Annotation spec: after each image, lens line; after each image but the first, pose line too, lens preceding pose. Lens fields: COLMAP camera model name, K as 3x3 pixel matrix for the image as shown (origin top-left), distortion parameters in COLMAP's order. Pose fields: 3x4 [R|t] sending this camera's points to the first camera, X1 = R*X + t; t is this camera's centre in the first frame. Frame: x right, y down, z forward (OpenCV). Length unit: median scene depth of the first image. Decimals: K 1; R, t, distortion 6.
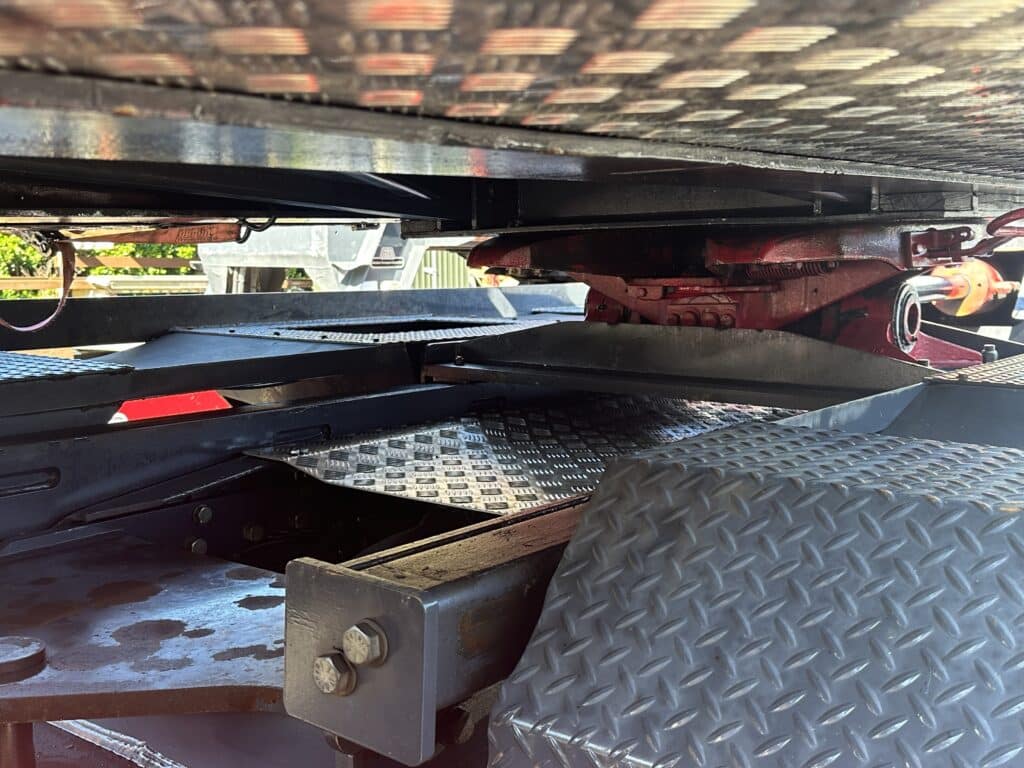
lens RADIAL K [[1175.9, 0, 512.0], [0, 1175.9, 384.0], [0, 0, 1]] dist [0.283060, -0.666175]
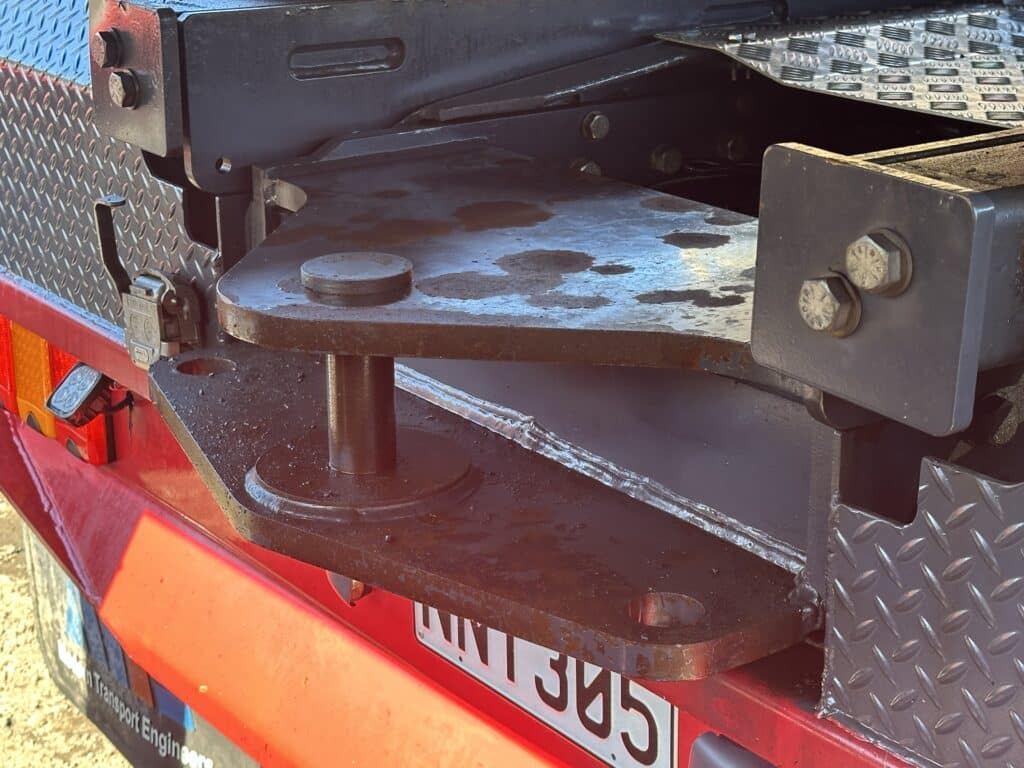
lens RADIAL K [[1985.1, 0, 512.0], [0, 1985.1, 384.0], [0, 0, 1]] dist [0.176764, 0.111603]
pose [[0.965314, 0.081587, -0.248018, -0.020792], [-0.032075, 0.979785, 0.197466, 0.037948], [0.259115, -0.182661, 0.948417, -0.098266]]
